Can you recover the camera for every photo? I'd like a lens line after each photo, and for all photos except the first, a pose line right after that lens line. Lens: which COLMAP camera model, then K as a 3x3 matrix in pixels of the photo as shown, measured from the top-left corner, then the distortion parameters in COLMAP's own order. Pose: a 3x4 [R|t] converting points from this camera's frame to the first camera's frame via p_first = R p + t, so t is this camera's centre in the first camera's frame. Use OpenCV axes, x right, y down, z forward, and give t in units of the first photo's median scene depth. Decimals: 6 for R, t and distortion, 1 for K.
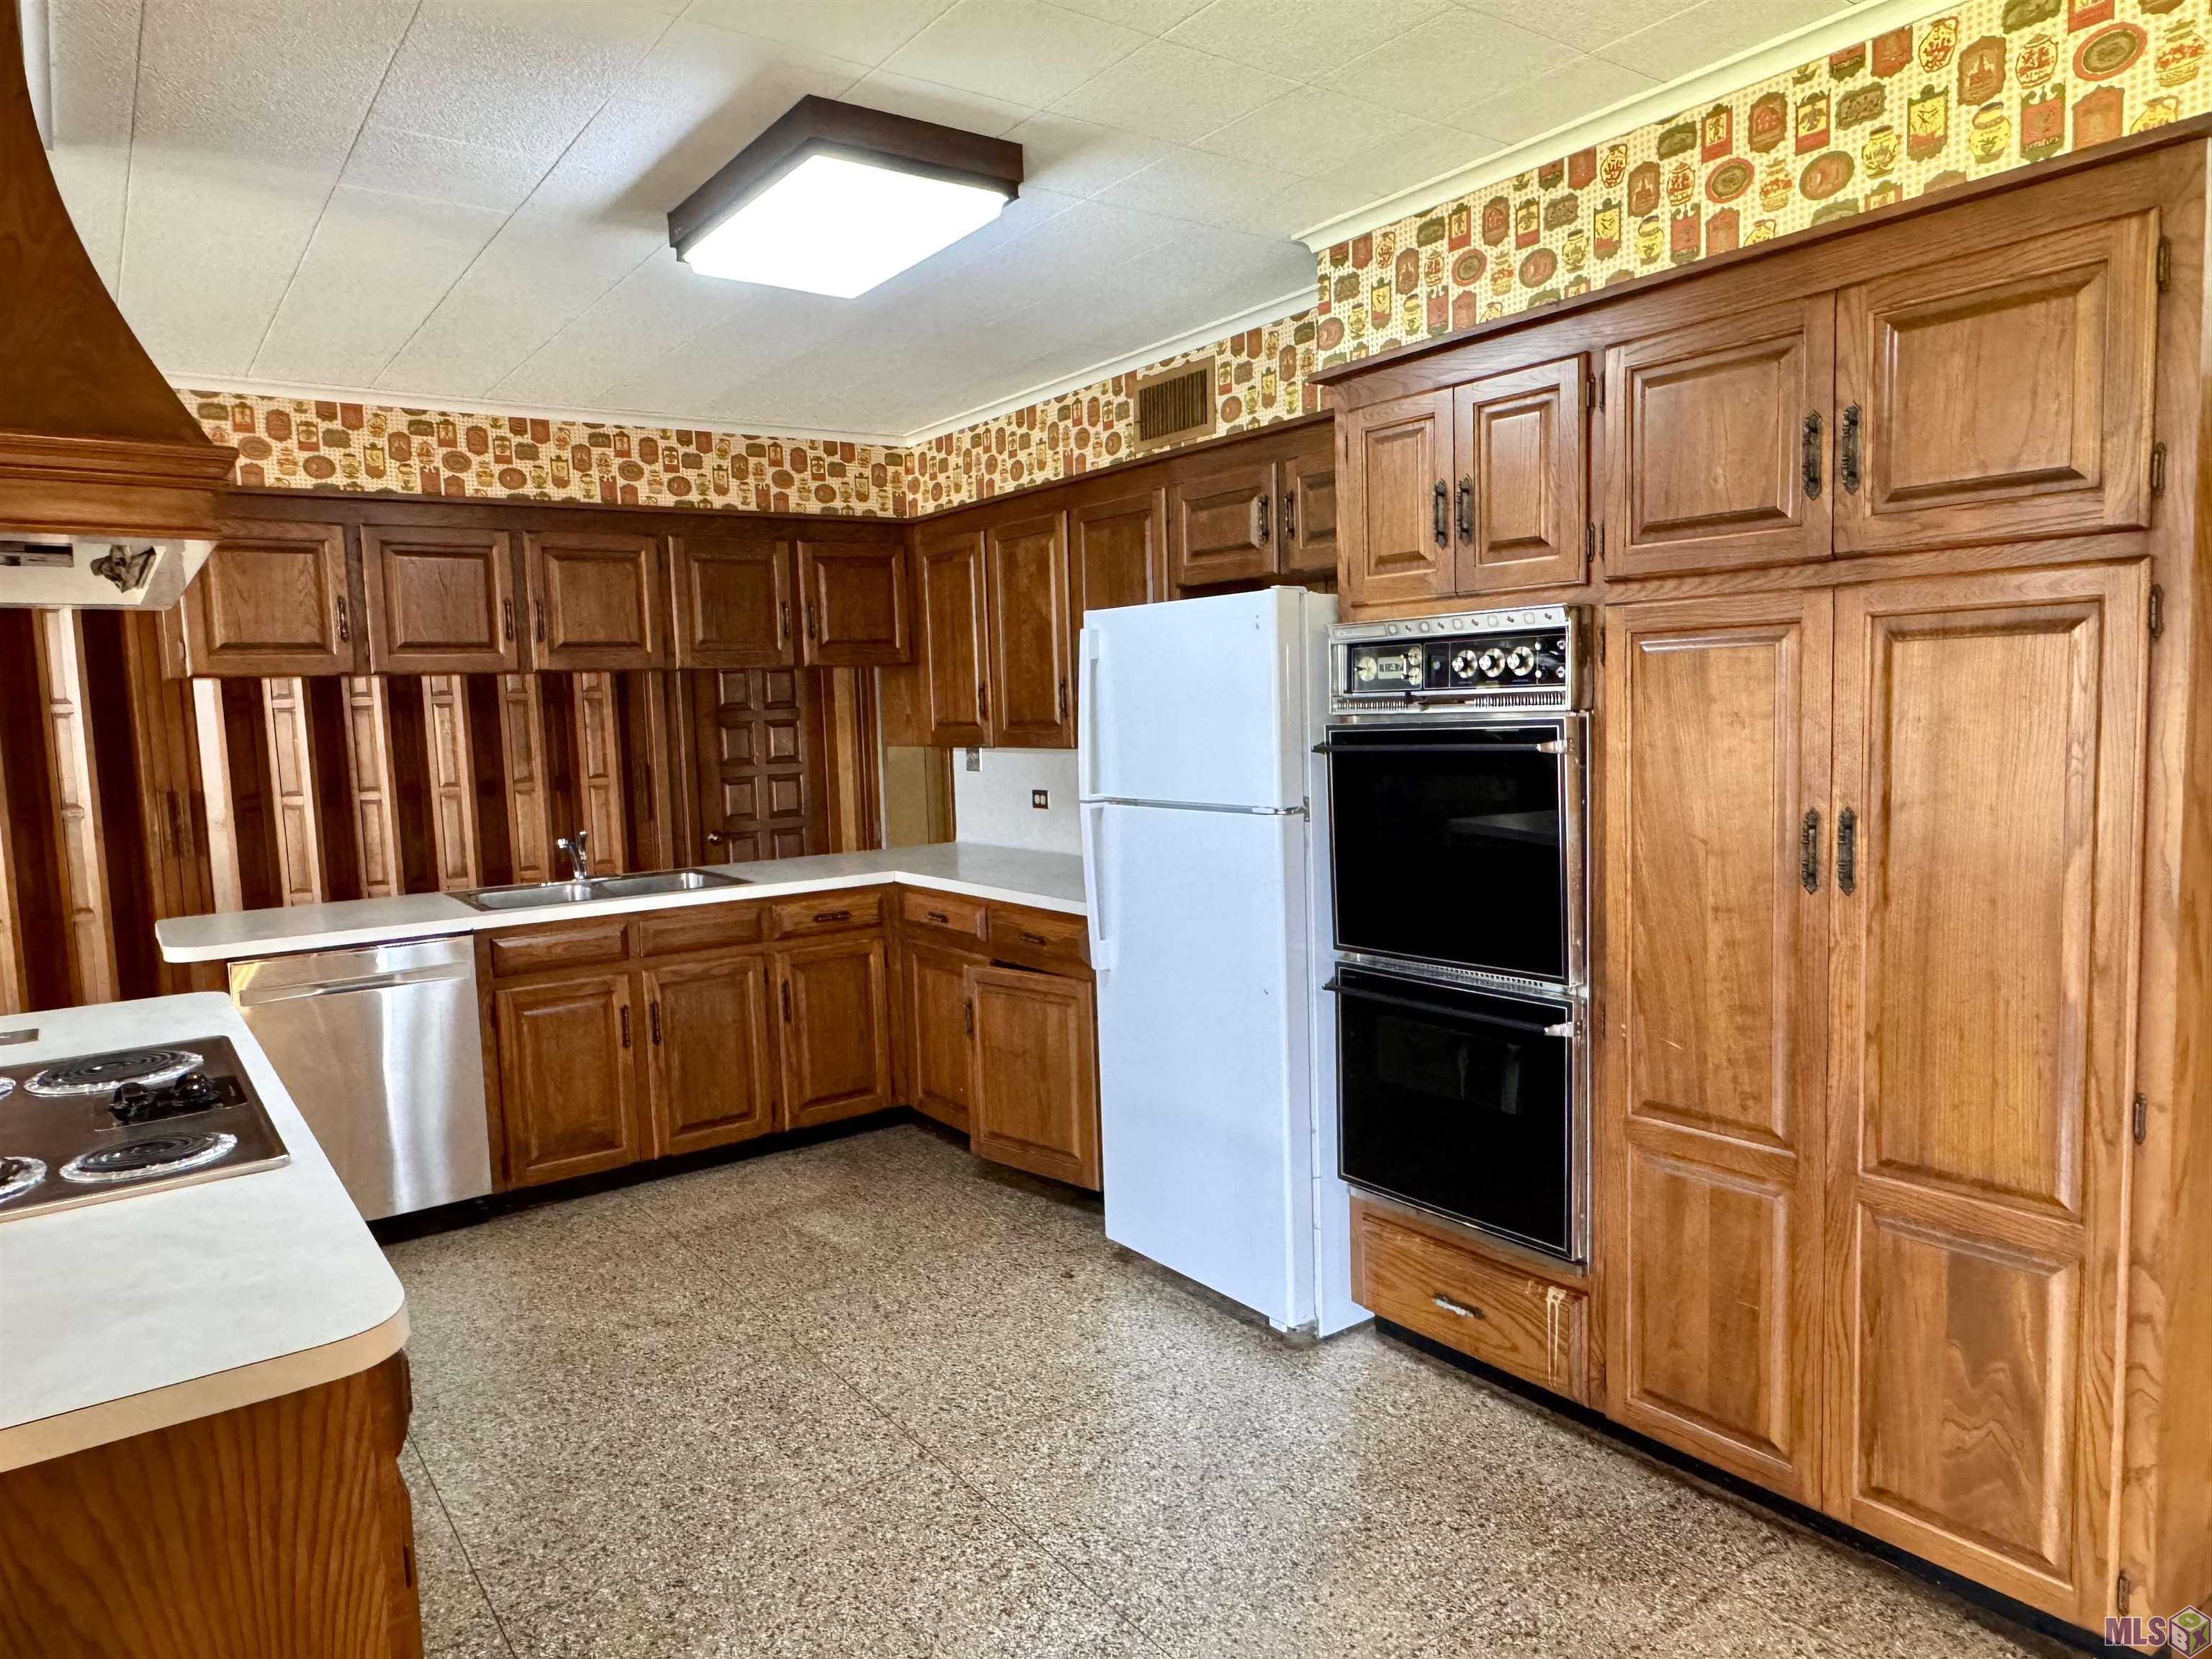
lens RADIAL K [[1409.6, 0, 1099.0], [0, 1409.6, 833.4], [0, 0, 1]] dist [-0.007160, 0.003266]
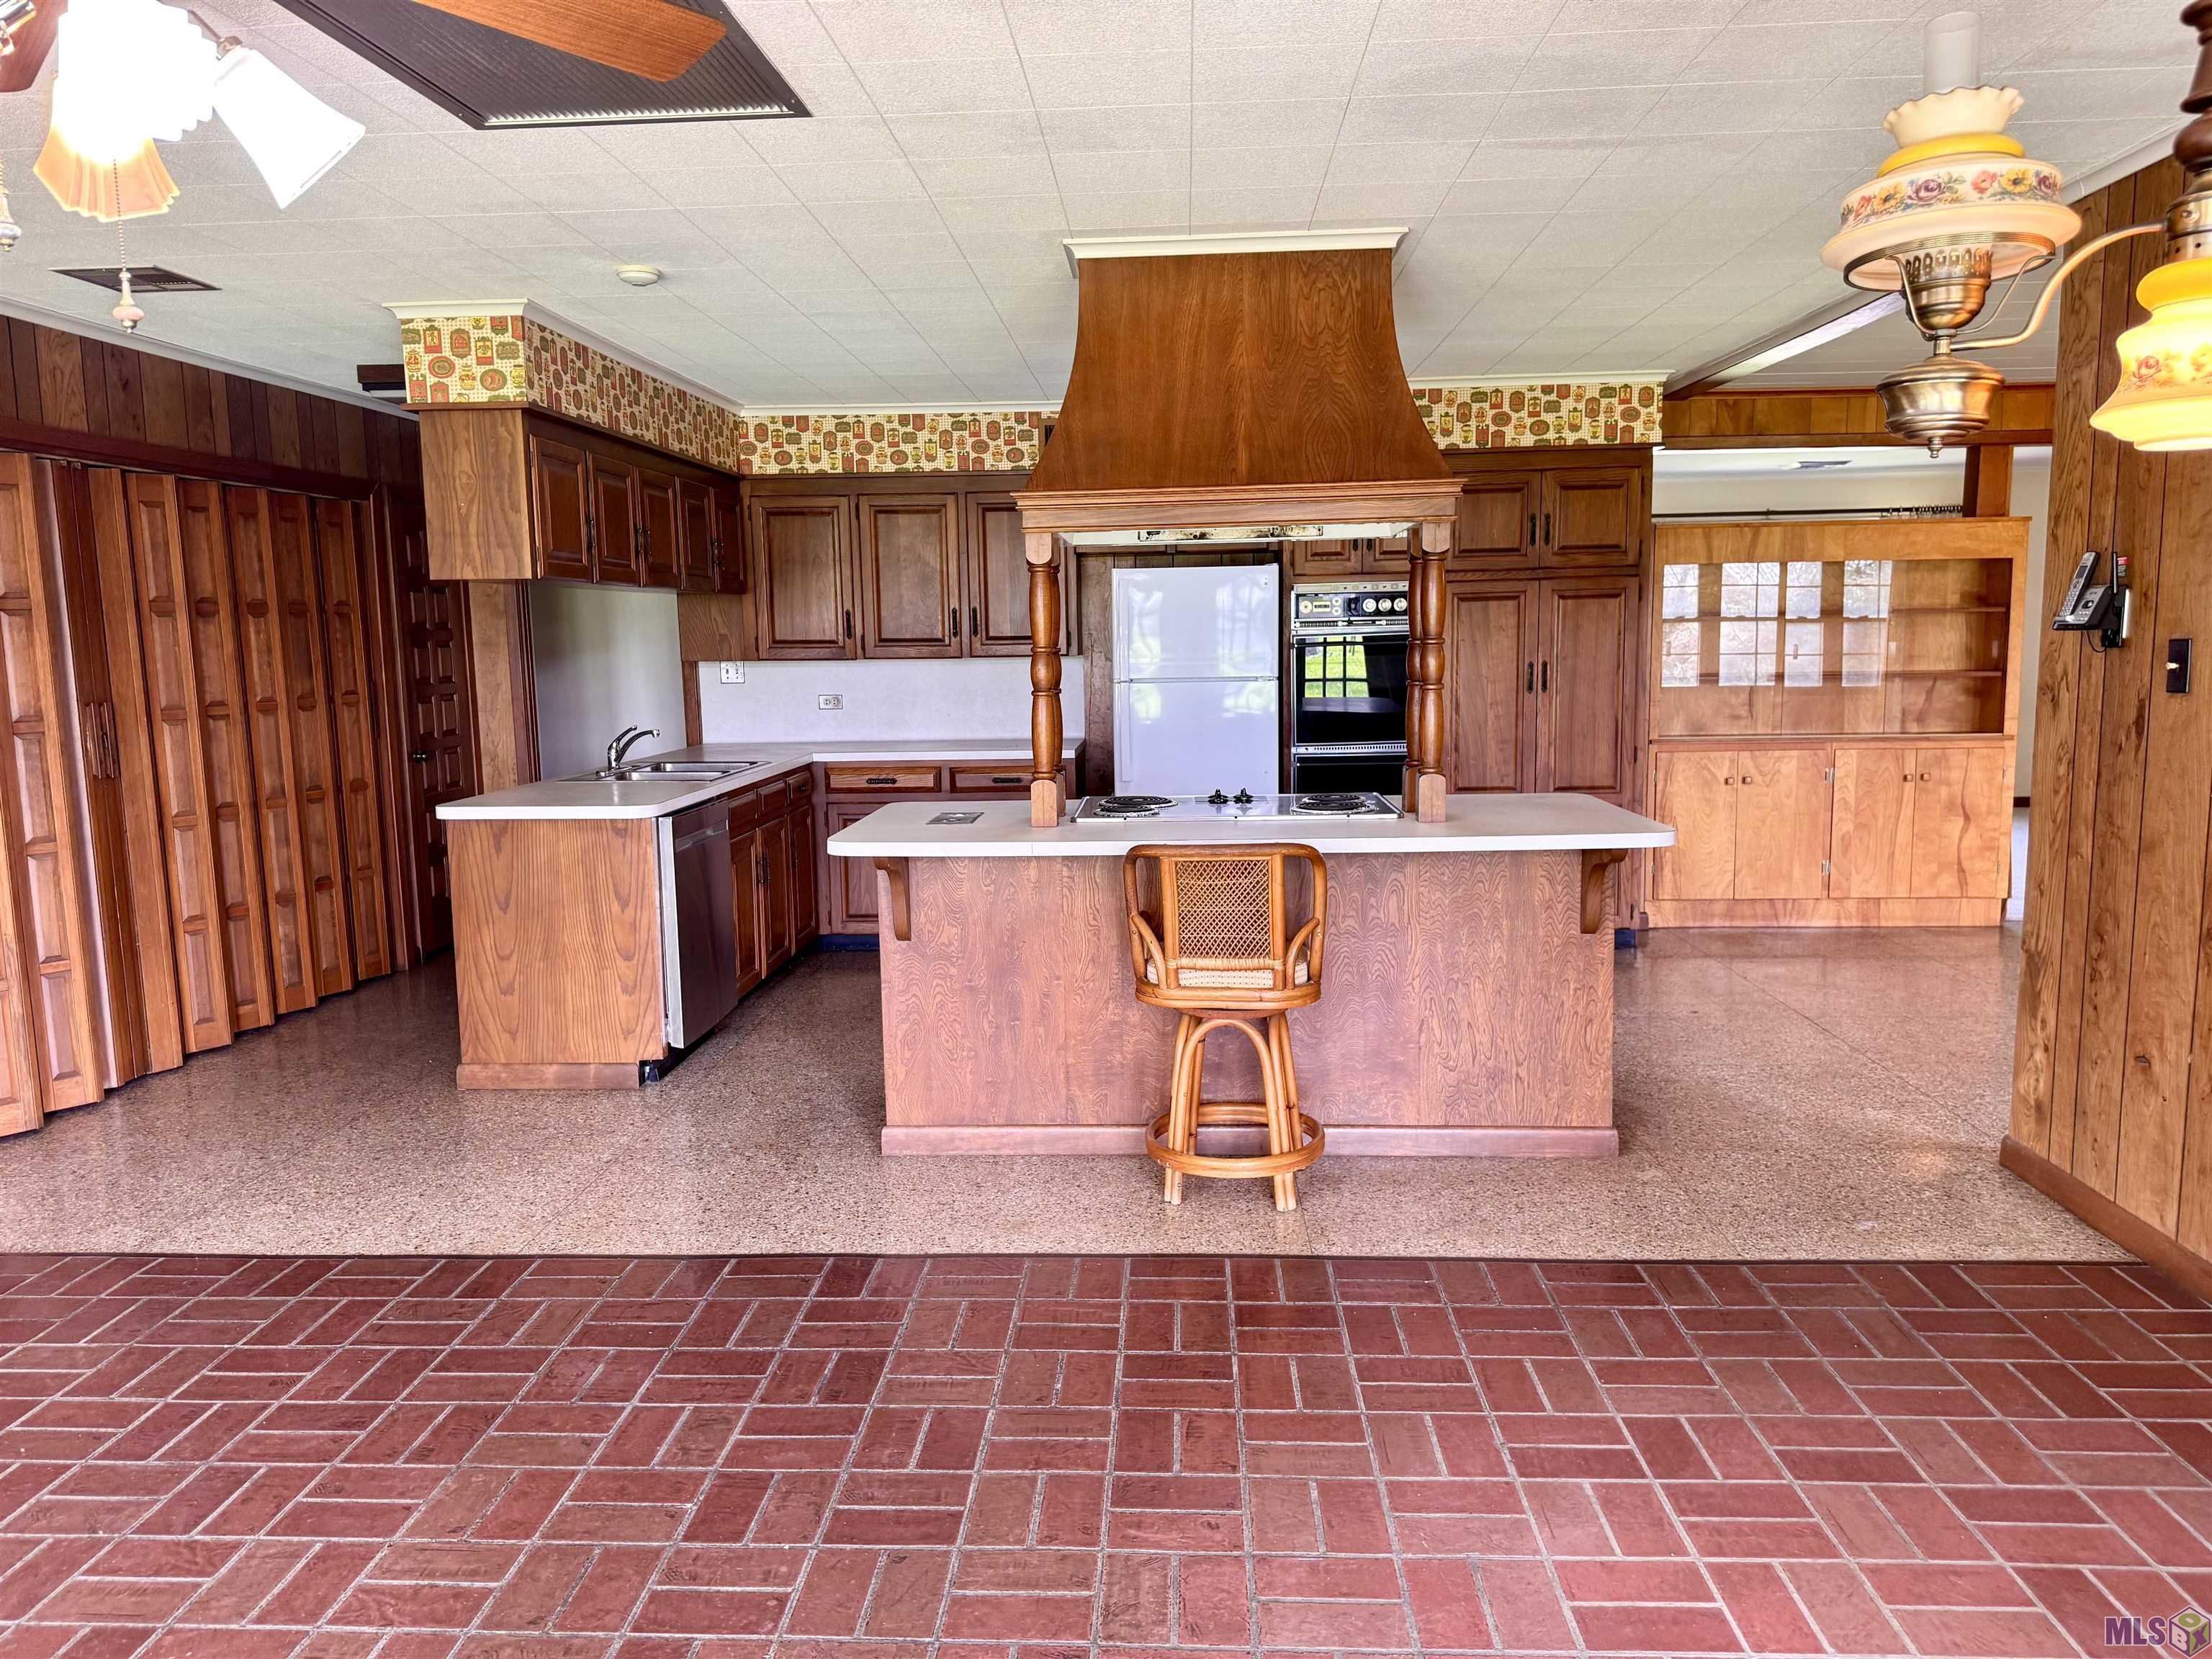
lens RADIAL K [[1528.5, 0, 1101.1], [0, 1528.5, 831.2], [0, 0, 1]] dist [0.169277, -0.331357]
pose [[0.630207, -0.079888, 0.772306, -1.953346], [0.070445, 0.996473, 0.045592, 0.094727], [-0.773225, 0.025673, 0.633612, -0.195105]]
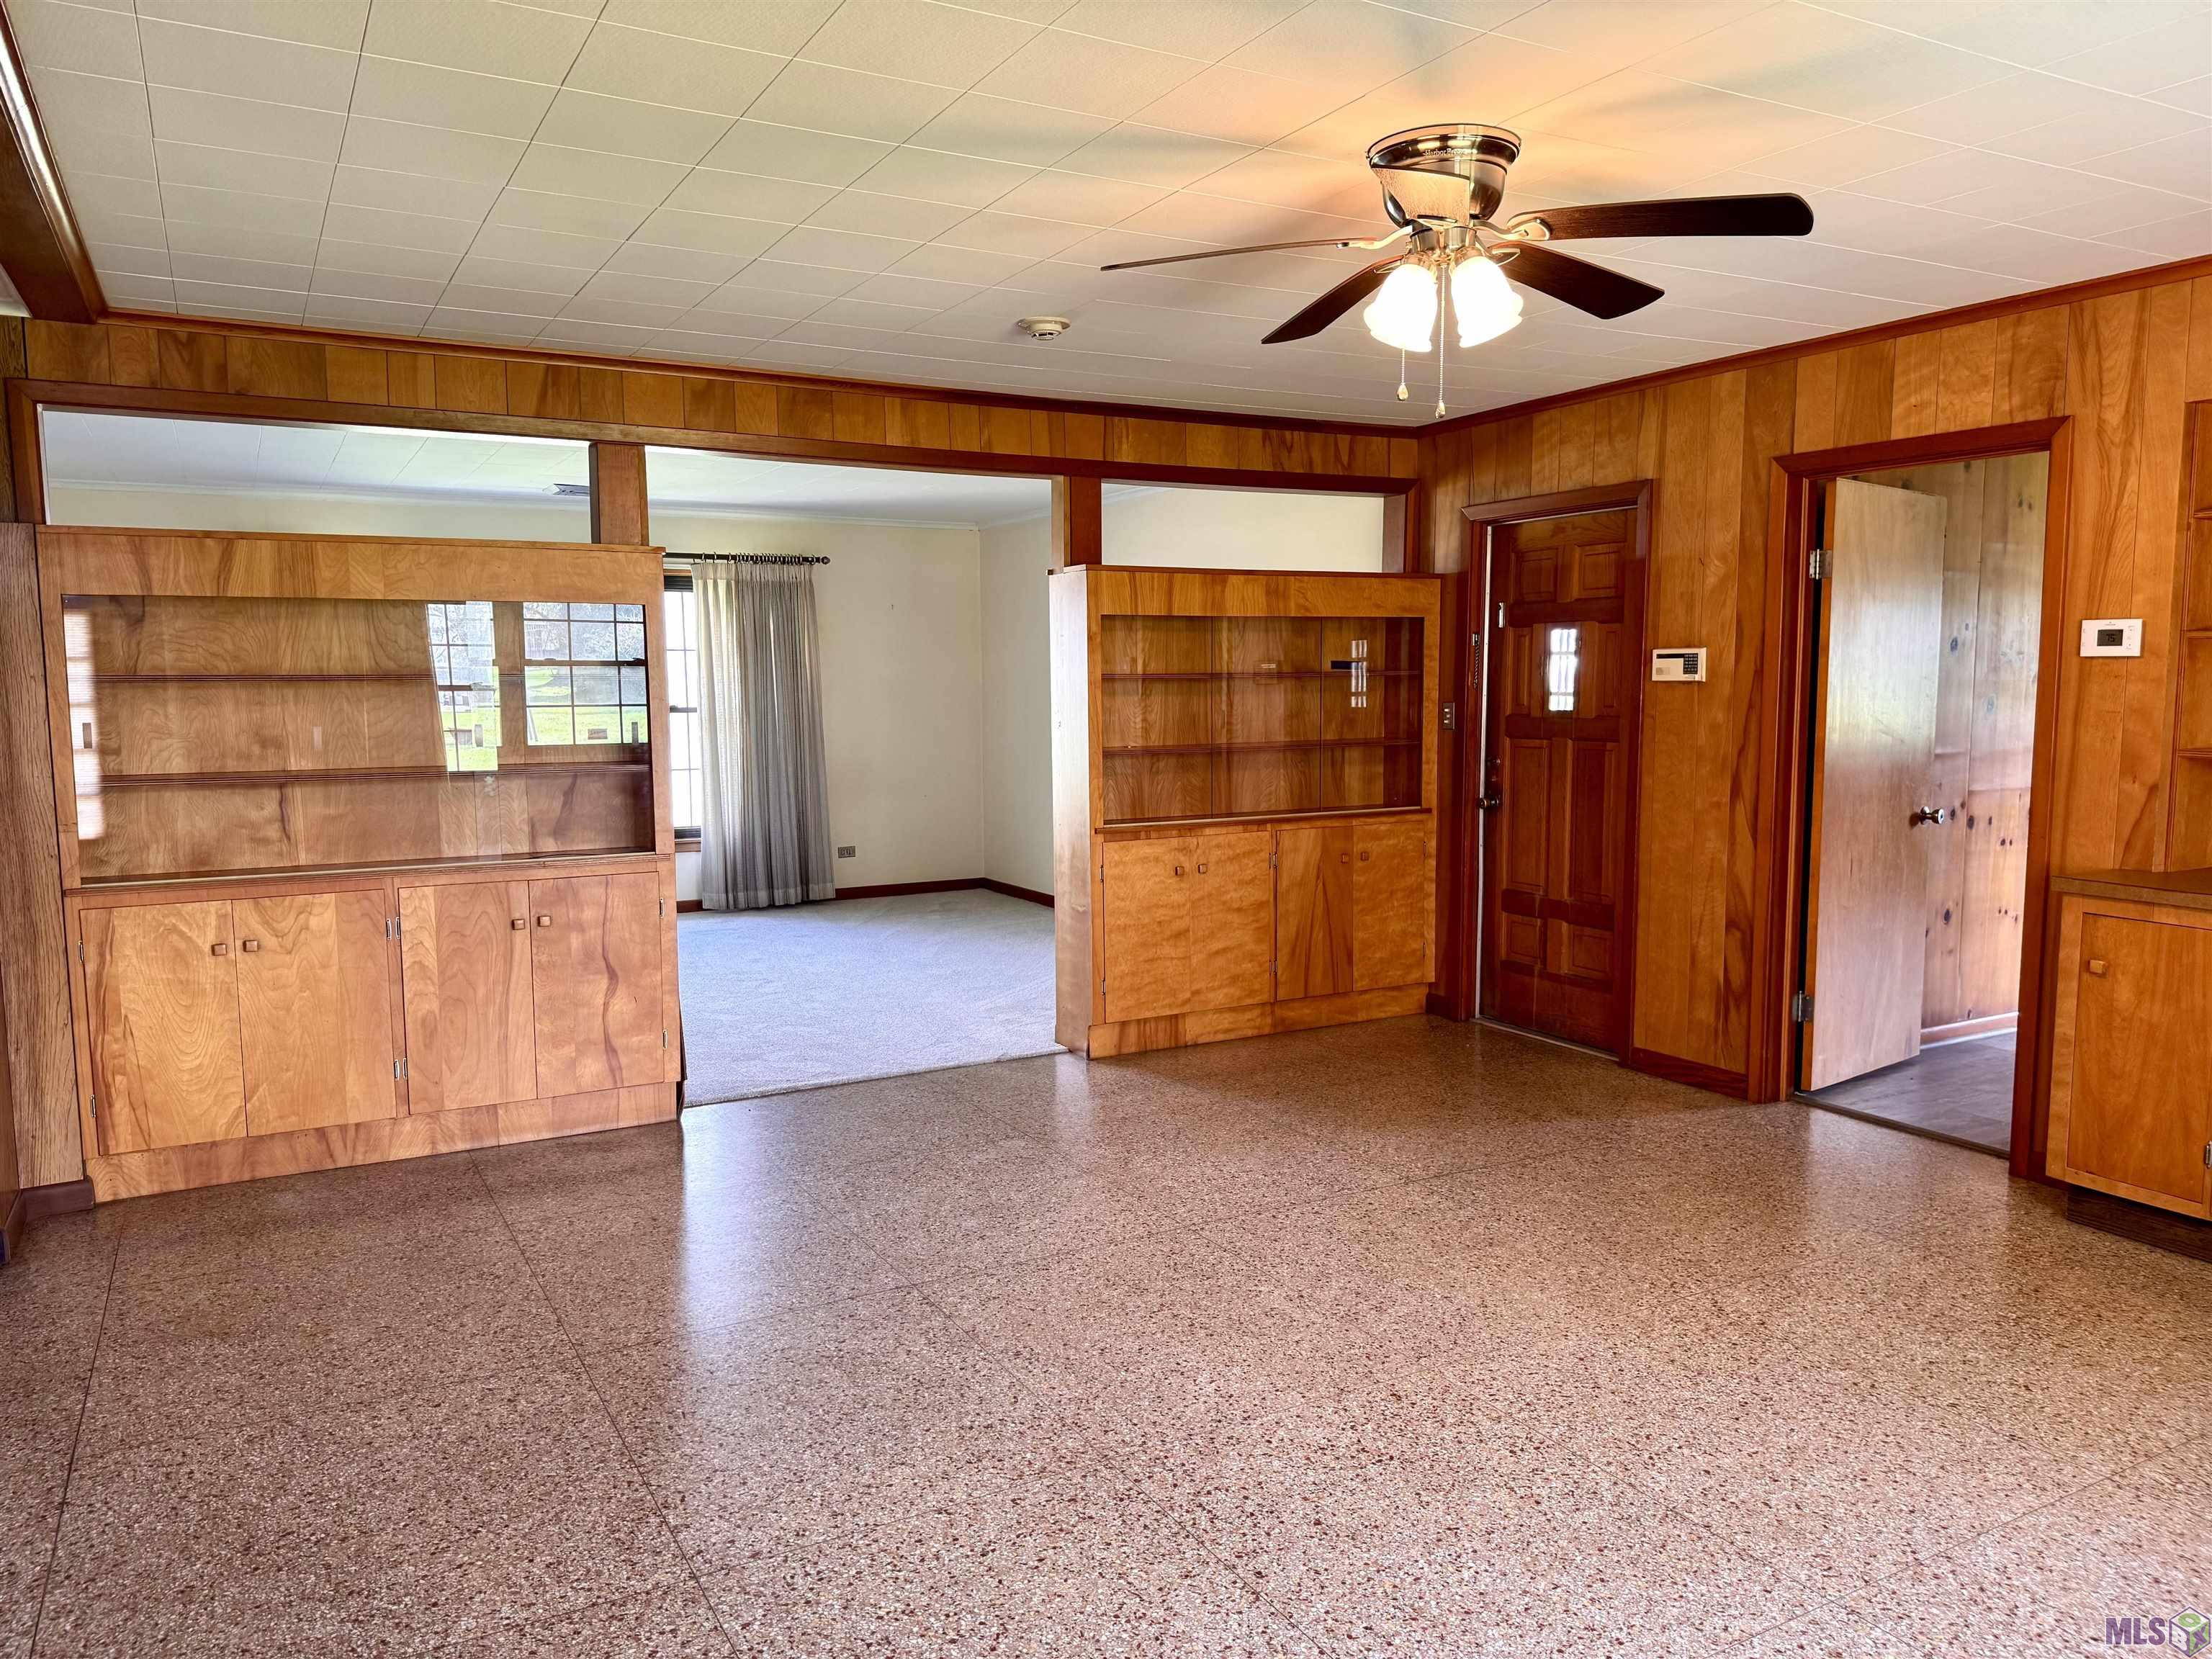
lens RADIAL K [[1550.6, 0, 1104.8], [0, 1550.6, 826.4], [0, 0, 1]] dist [0.091274, -0.123341]
pose [[0.121848, -0.065946, 0.990356, -0.727446], [0.095825, 0.993911, 0.054393, 0.077086], [-0.987912, 0.088273, 0.127426, -0.482579]]
